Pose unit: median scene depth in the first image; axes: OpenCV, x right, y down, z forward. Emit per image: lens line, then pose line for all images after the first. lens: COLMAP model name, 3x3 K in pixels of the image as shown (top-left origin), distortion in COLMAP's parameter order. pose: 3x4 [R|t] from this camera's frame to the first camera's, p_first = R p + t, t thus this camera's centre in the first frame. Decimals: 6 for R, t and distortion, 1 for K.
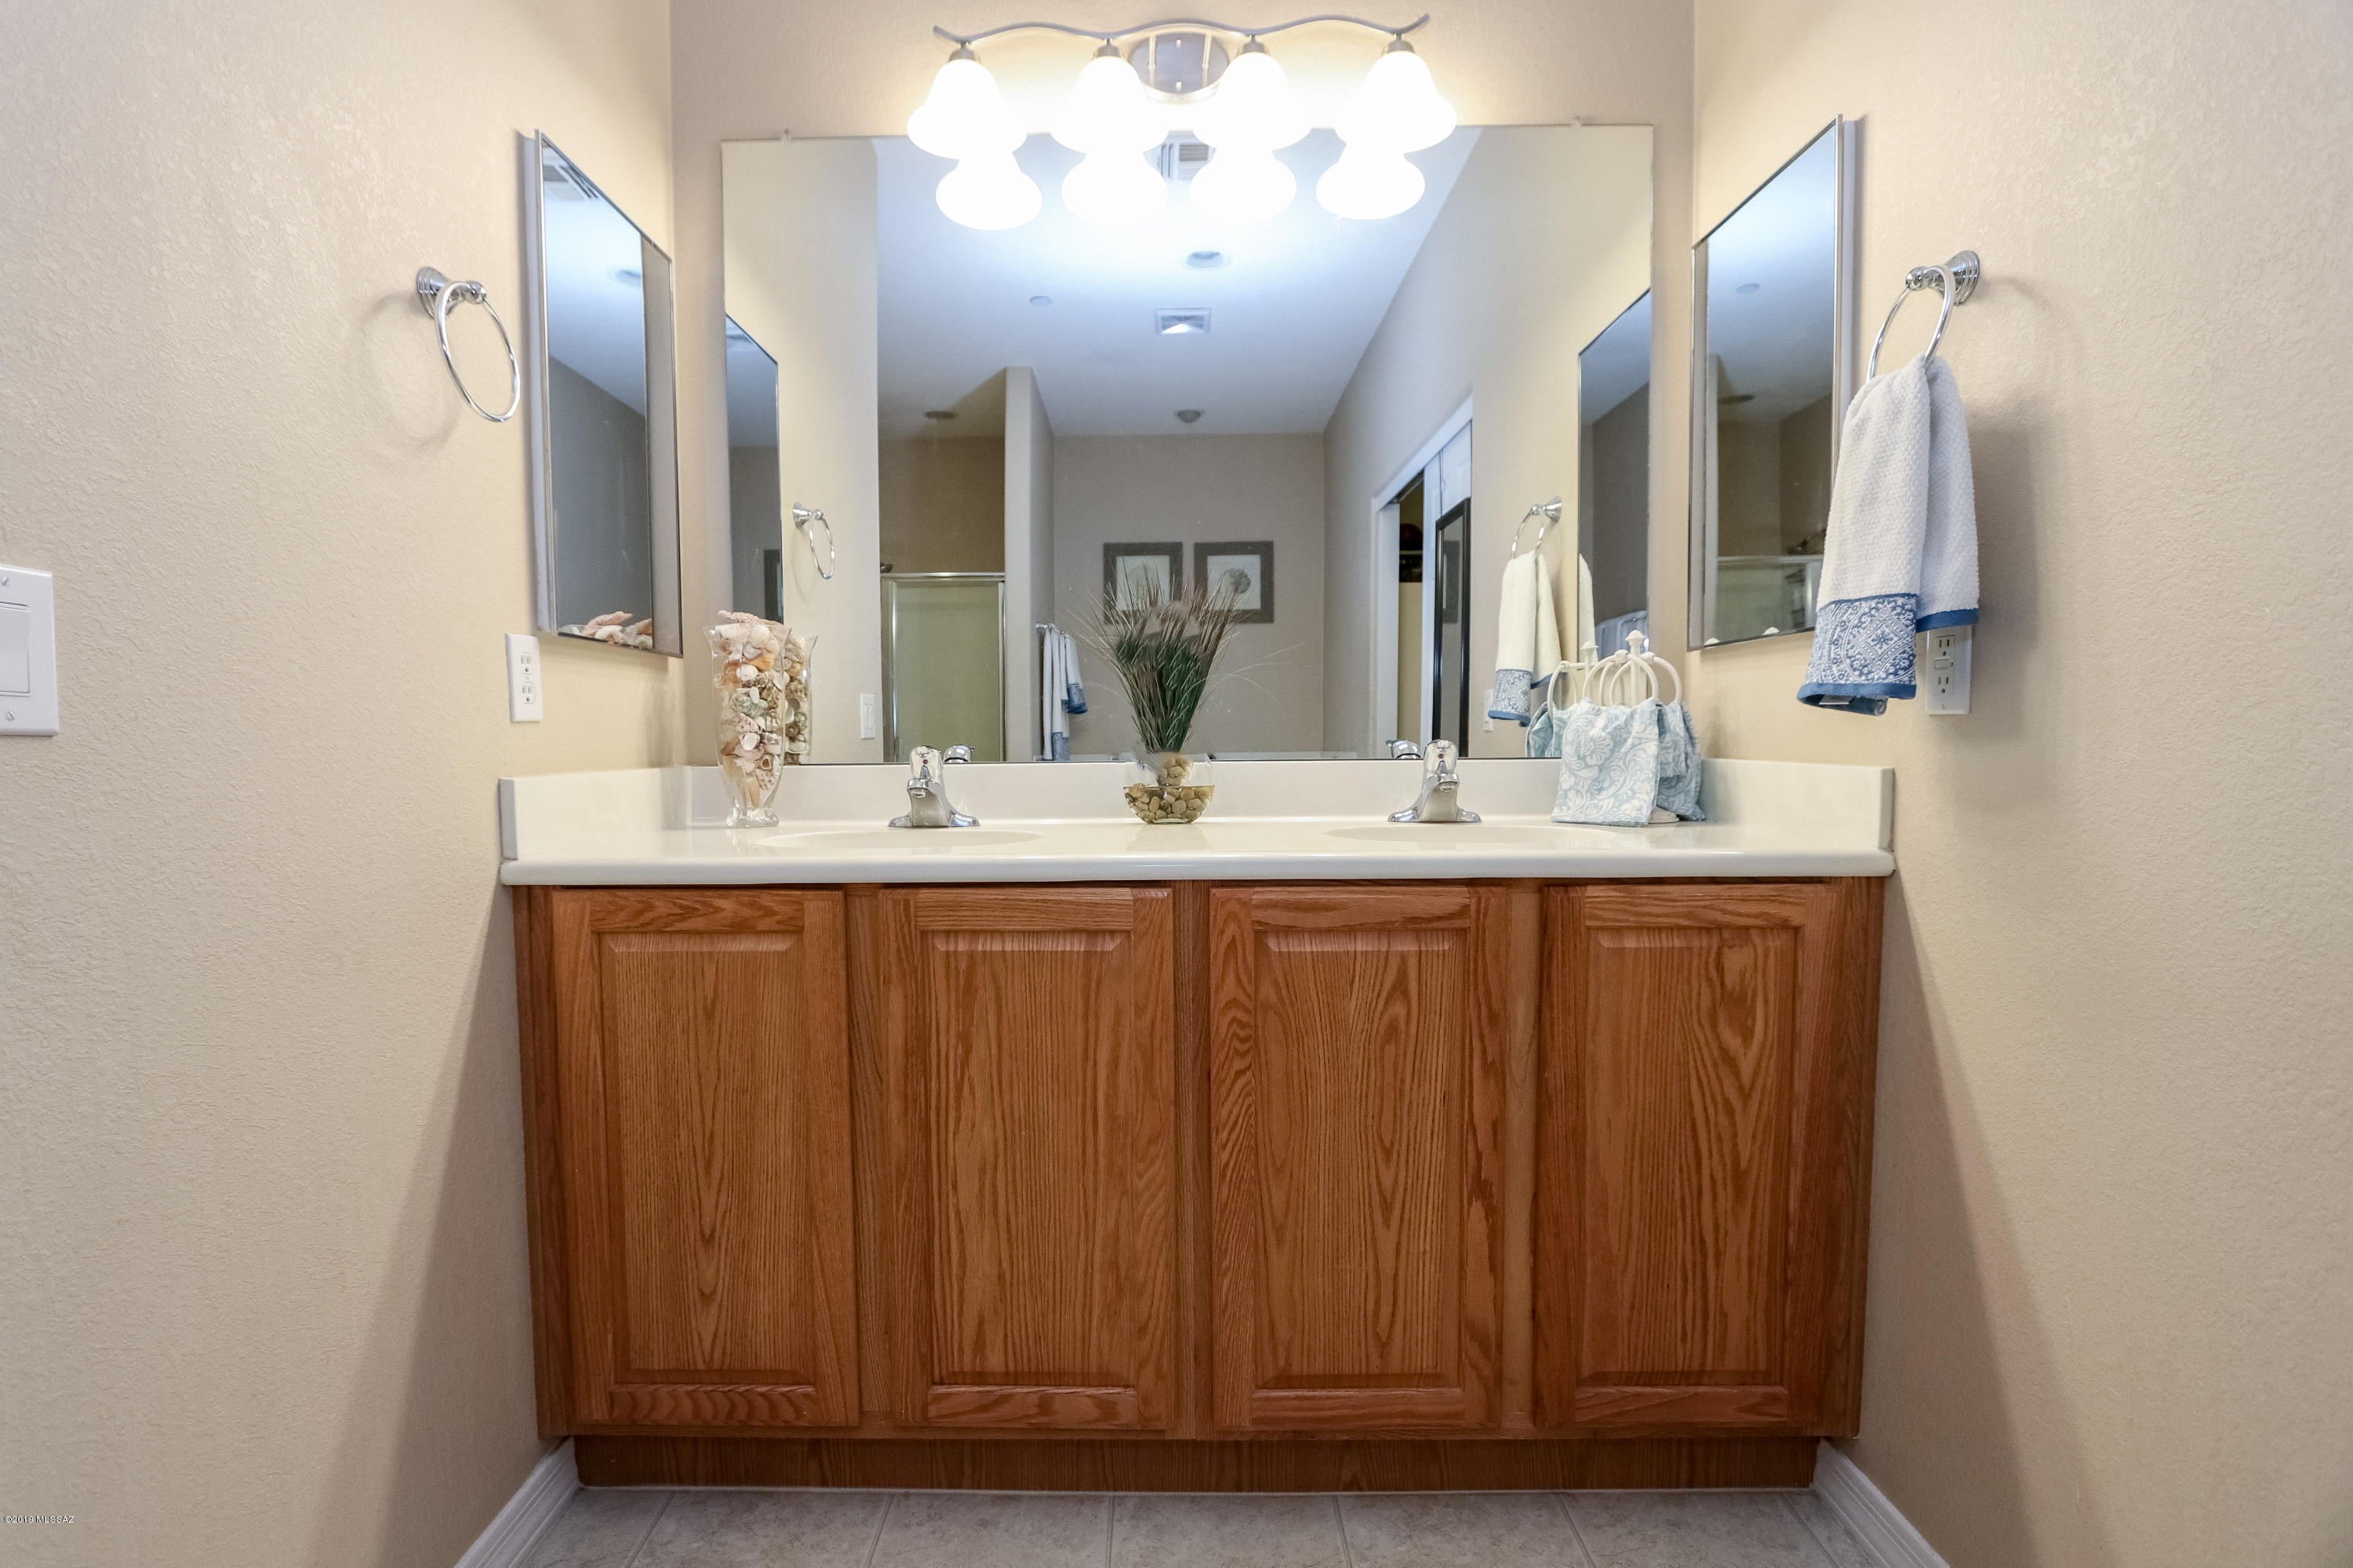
lens RADIAL K [[1123.6, 0, 1146.2], [0, 1123.6, 802.1], [0, 0, 1]] dist [-0.019209, 0.000657]
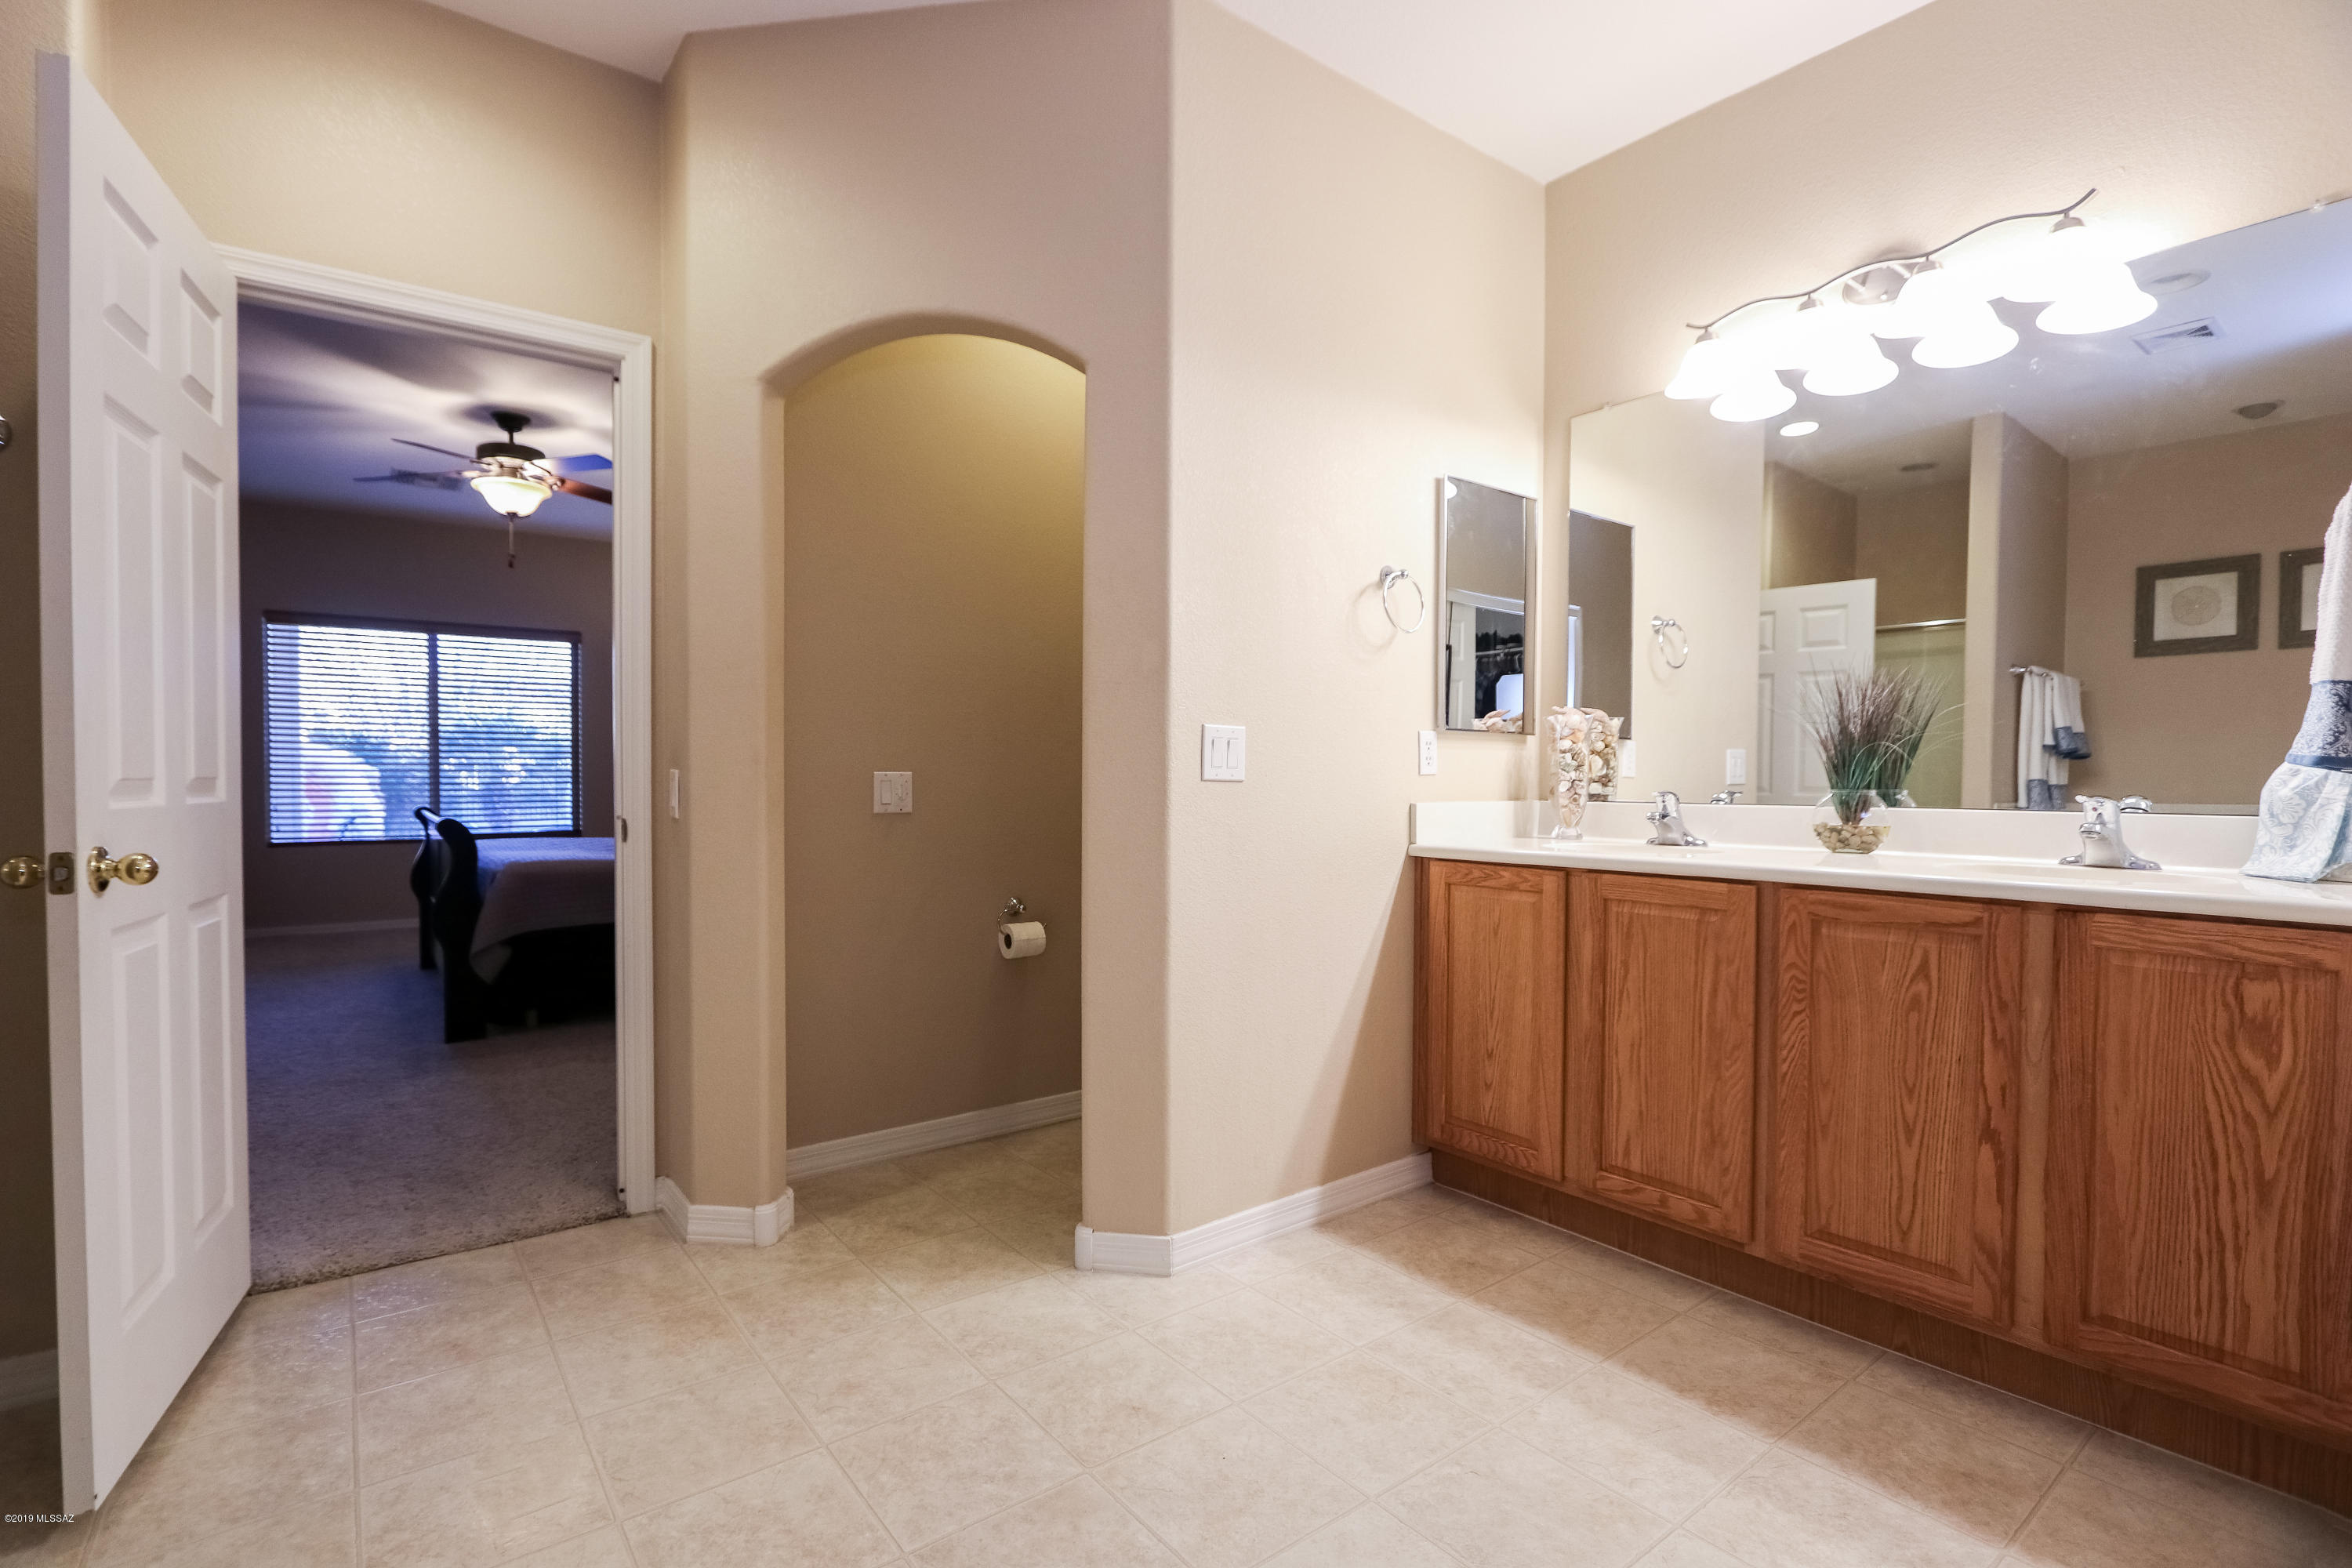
lens RADIAL K [[1086.8, 0, 1150.6], [0, 1086.8, 796.0], [0, 0, 1]] dist [-0.018076, 0.000249]
pose [[0.612997, 0.024574, -0.789703, 0.677877], [-0.055236, 0.998403, -0.011808, 0.015581], [0.788152, 0.050859, 0.613376, -0.573369]]
